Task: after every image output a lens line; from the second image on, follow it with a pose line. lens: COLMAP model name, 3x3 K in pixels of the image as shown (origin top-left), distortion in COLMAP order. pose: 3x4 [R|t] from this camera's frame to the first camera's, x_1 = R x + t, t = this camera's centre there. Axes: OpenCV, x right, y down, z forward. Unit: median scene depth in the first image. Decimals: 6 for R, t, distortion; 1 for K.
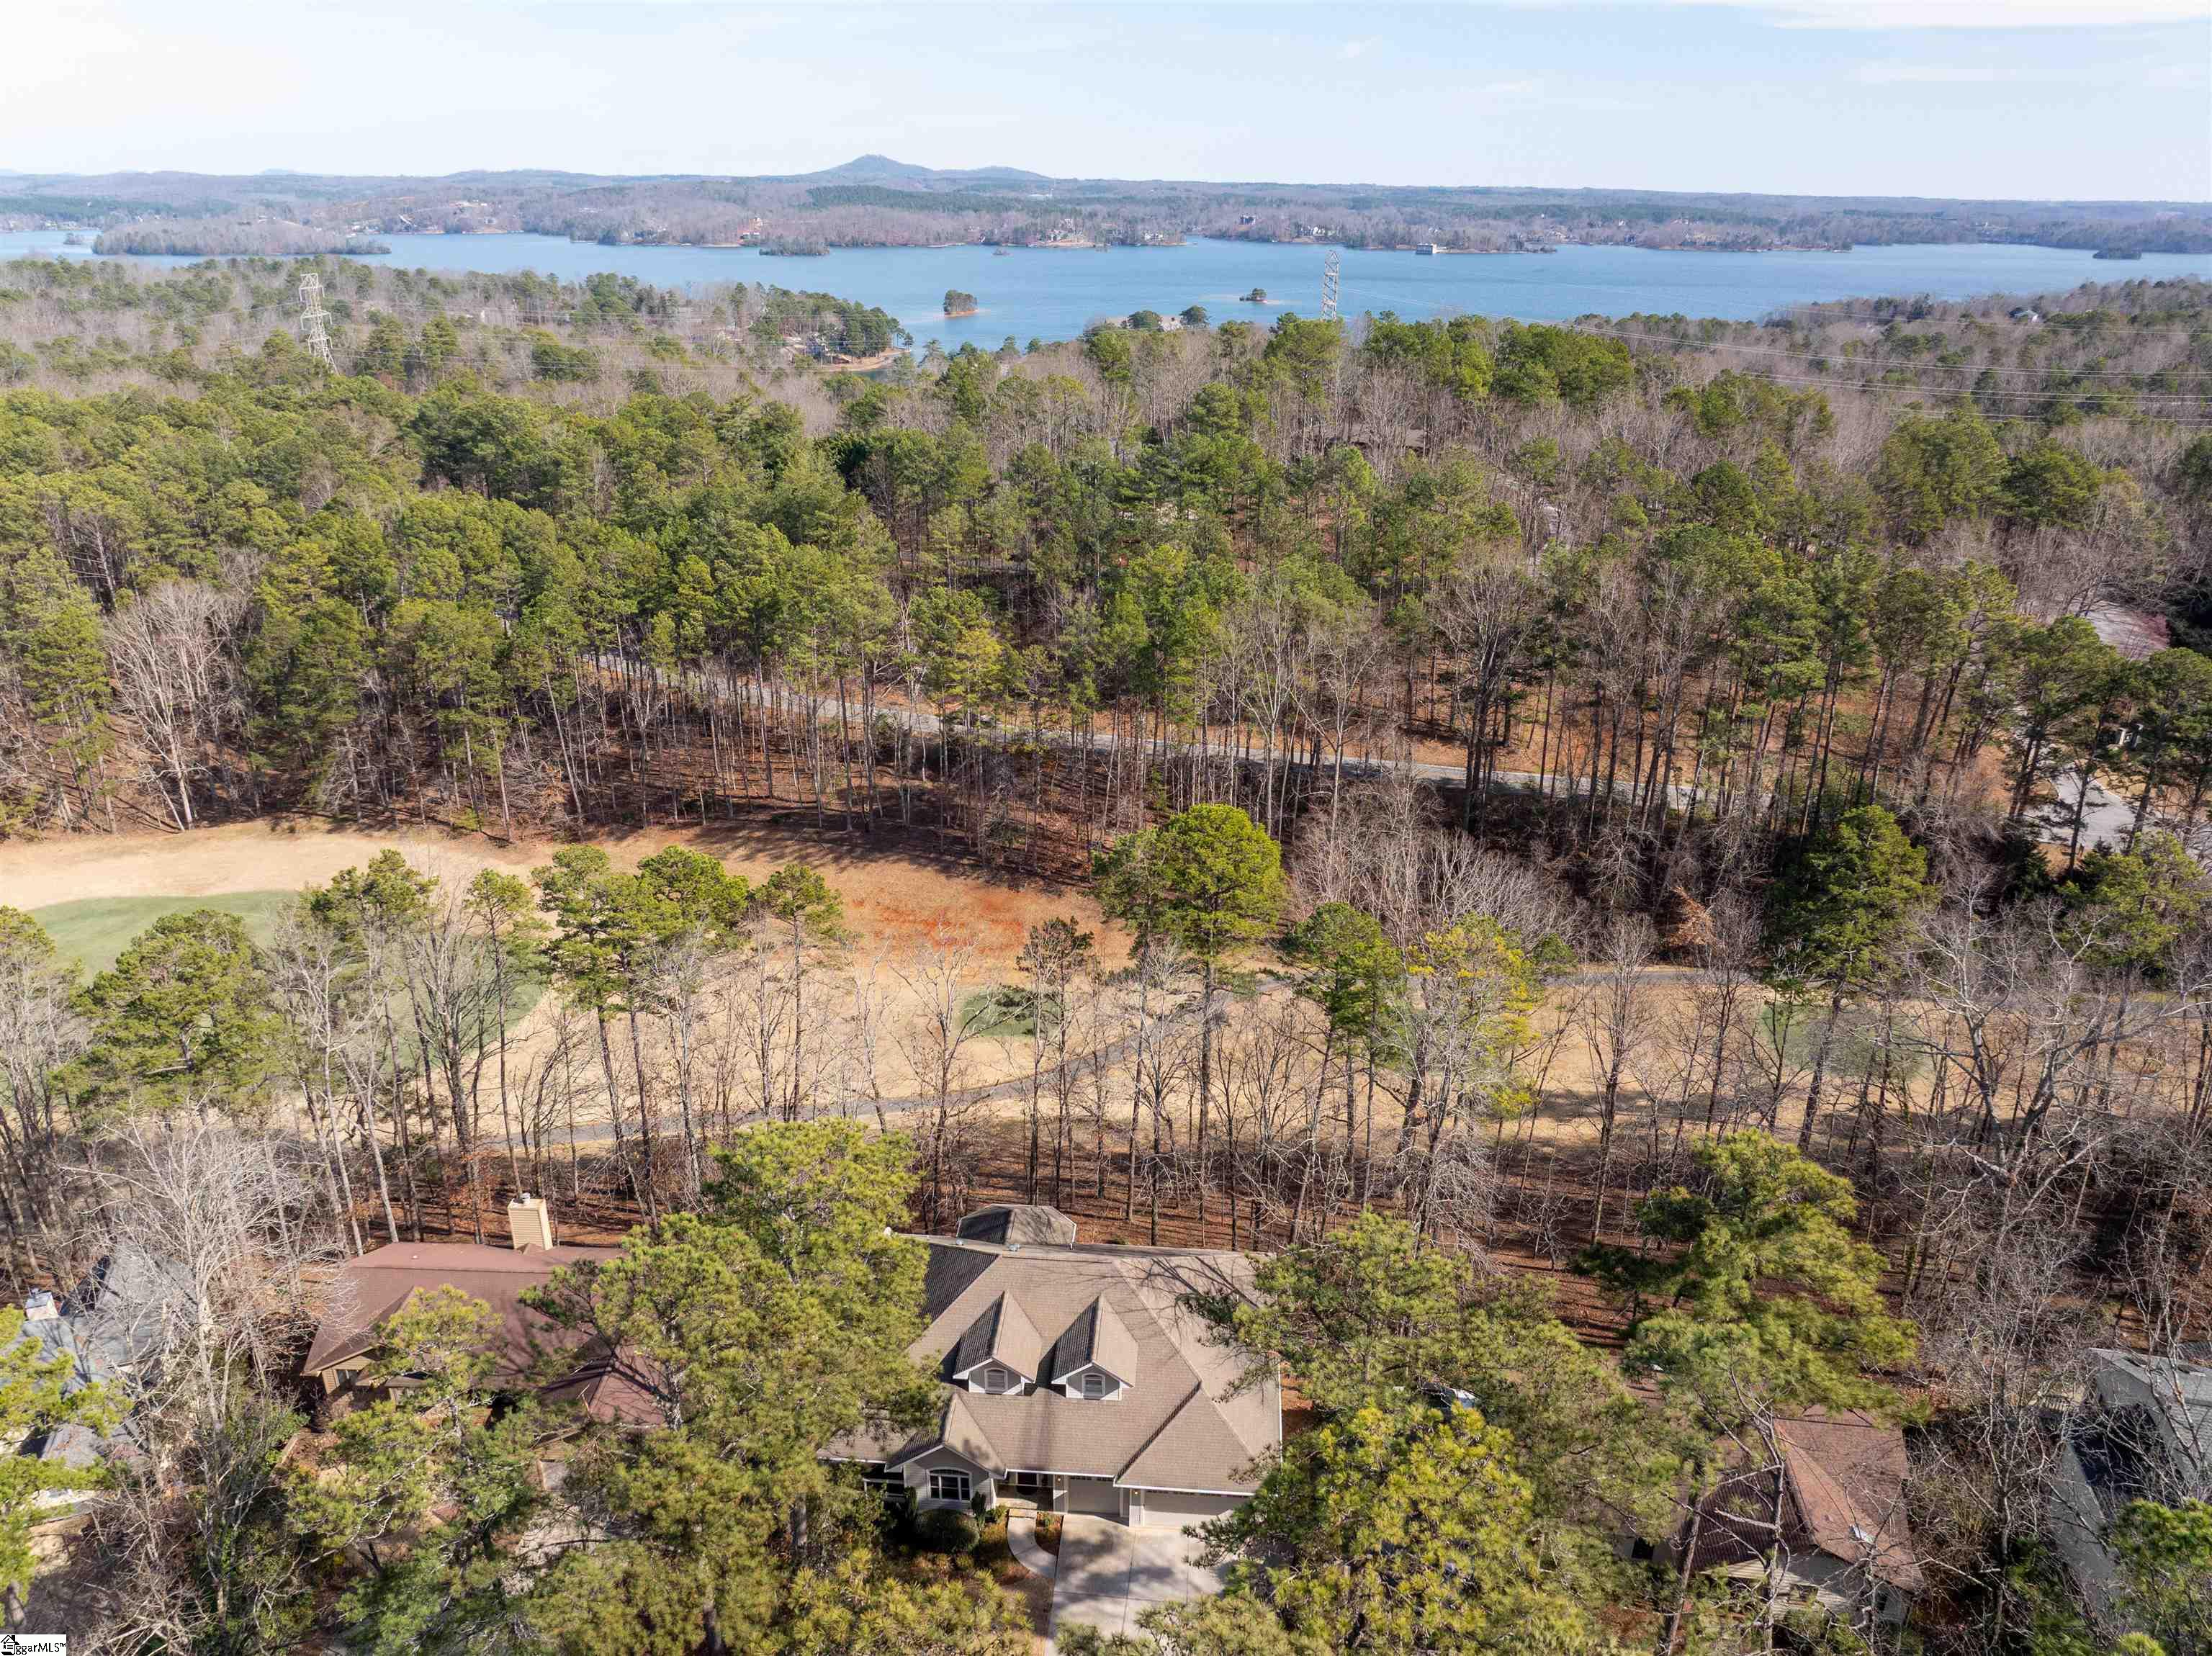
lens RADIAL K [[1546.4, 0, 1106.0], [0, 1546.4, 828.0], [0, 0, 1]] dist [0.032758, 0.000944]
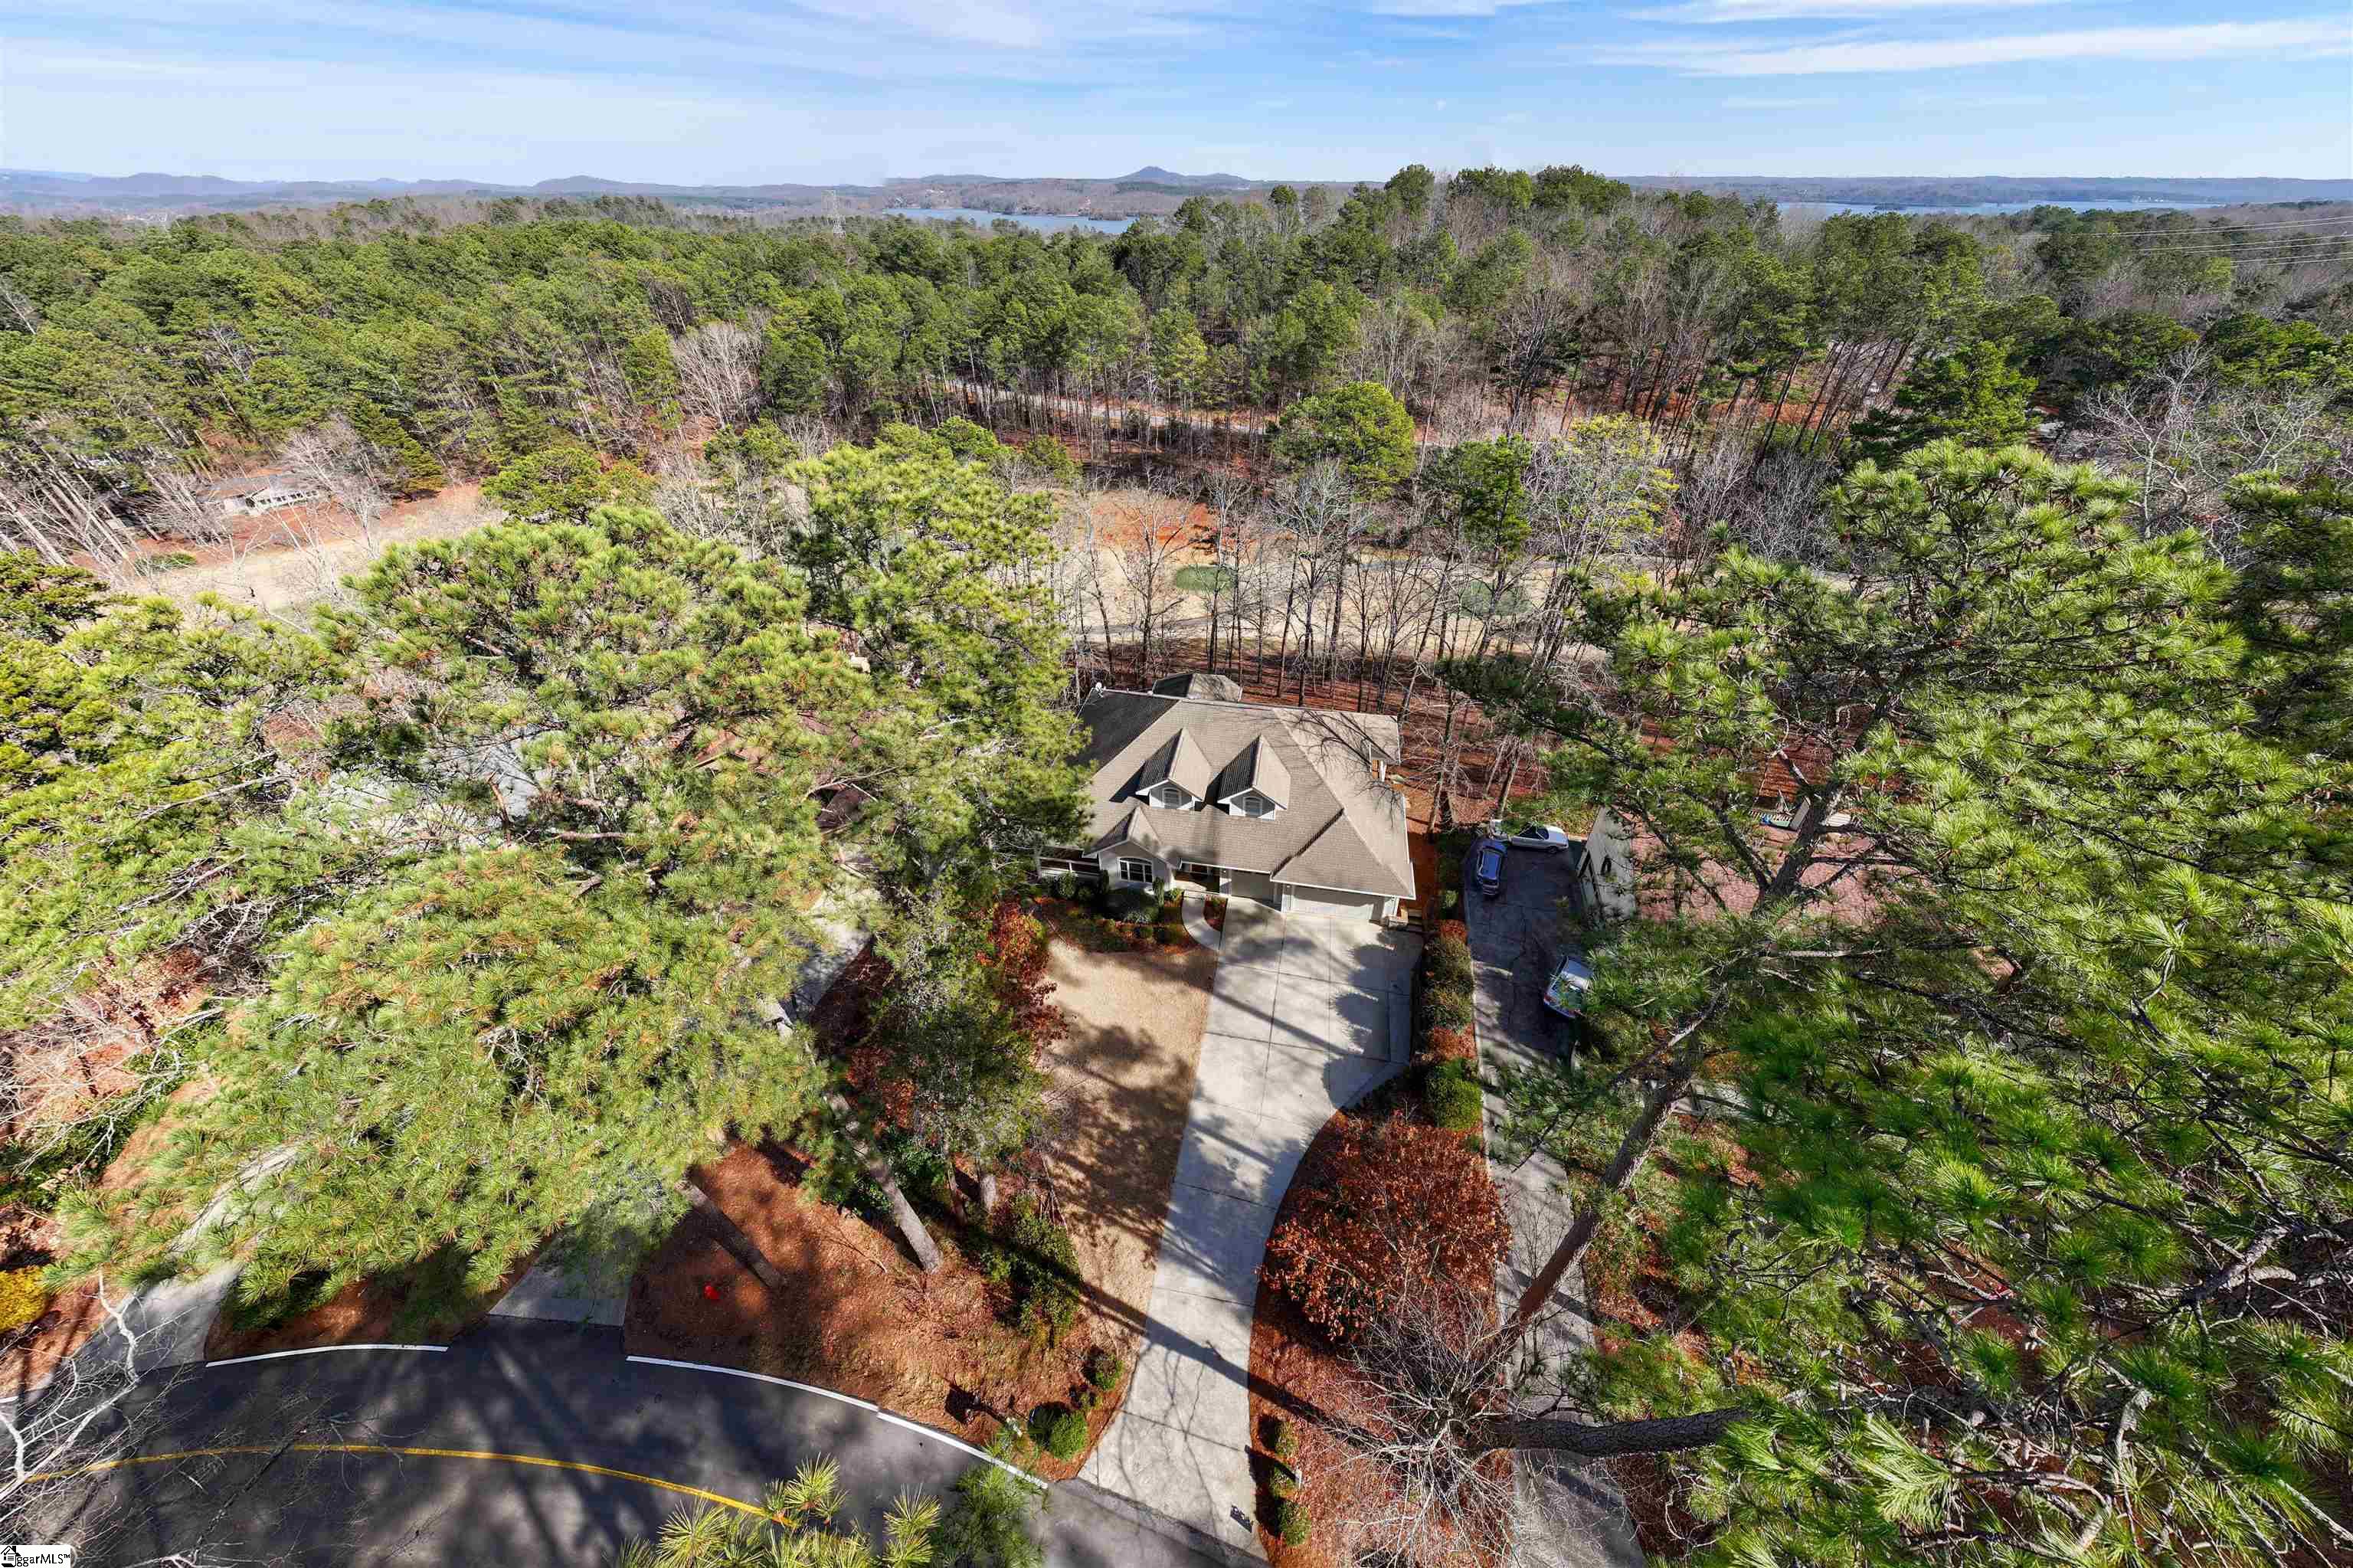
lens RADIAL K [[1633.2, 0, 1176.5], [0, 1633.2, 784.0], [0, 0, 1]] dist [0.000046, 0.000074]
pose [[0.996715, 0.057139, -0.057391, 0.009954], [-0.035229, 0.944011, 0.328028, -0.123335], [0.072921, -0.324928, 0.942923, -0.337750]]
